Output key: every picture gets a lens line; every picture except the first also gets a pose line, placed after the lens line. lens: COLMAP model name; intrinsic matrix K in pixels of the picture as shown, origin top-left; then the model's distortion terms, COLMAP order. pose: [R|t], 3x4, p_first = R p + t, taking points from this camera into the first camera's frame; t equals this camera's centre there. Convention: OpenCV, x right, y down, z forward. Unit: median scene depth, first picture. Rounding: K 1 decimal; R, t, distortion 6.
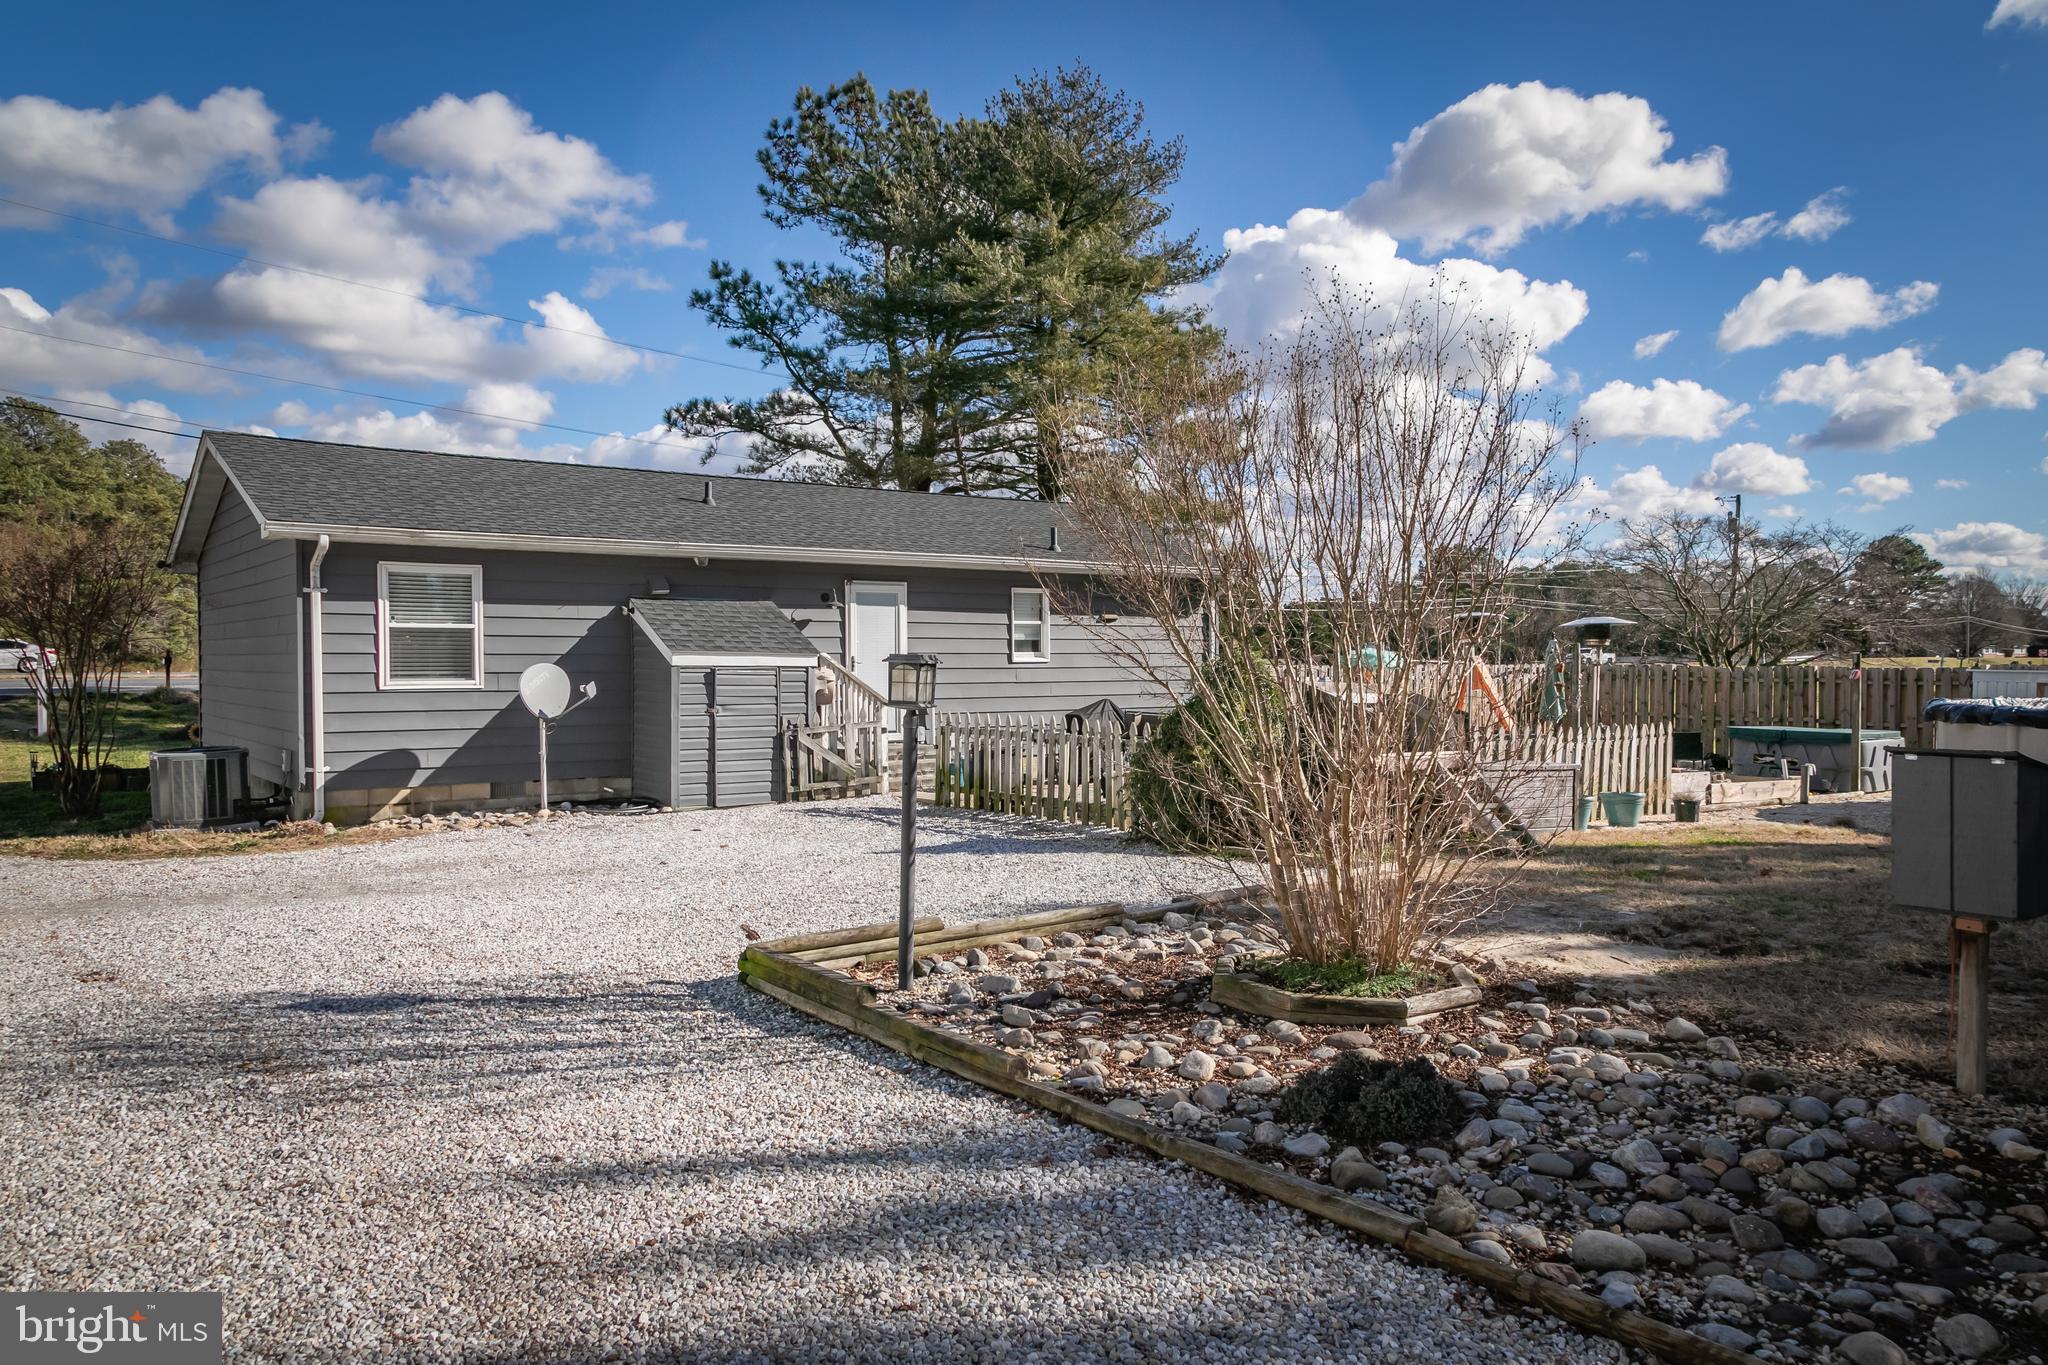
lens RADIAL K [[1436.0, 0, 1024.0], [0, 1436.0, 682.5], [0, 0, 1]] dist [0.033741, 0.001360]
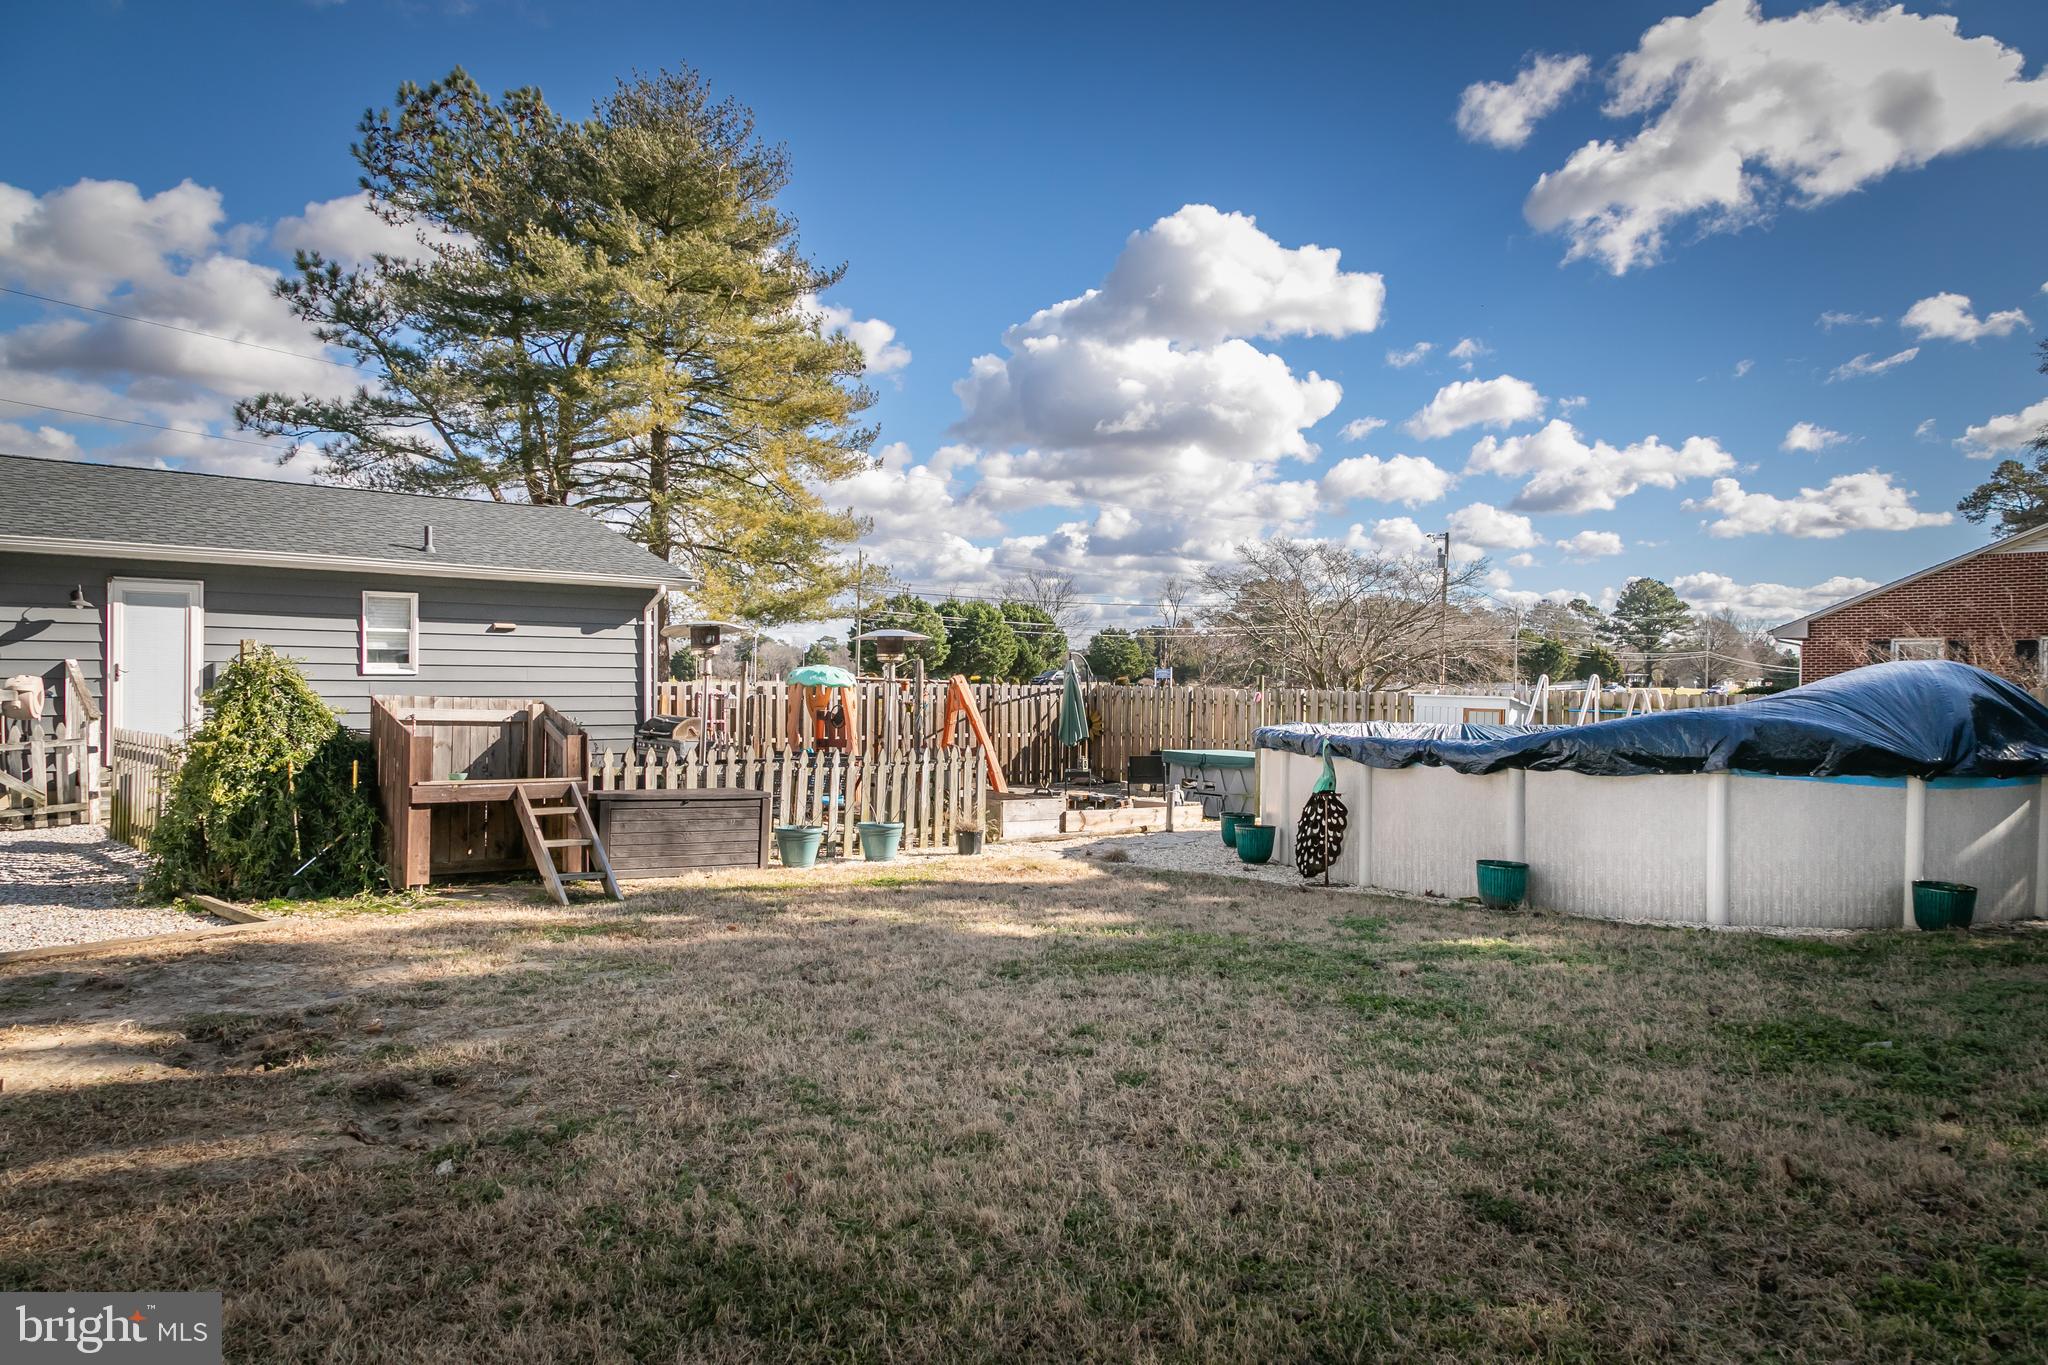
lens RADIAL K [[1355.8, 0, 1068.7], [0, 1355.8, 679.7], [0, 0, 1]] dist [-0.003318, -0.001397]
pose [[0.993017, 0.011597, 0.117400, 0.346447], [-0.009713, 0.999815, -0.016613, -0.000617], [-0.117571, 0.015357, 0.992946, 0.113280]]
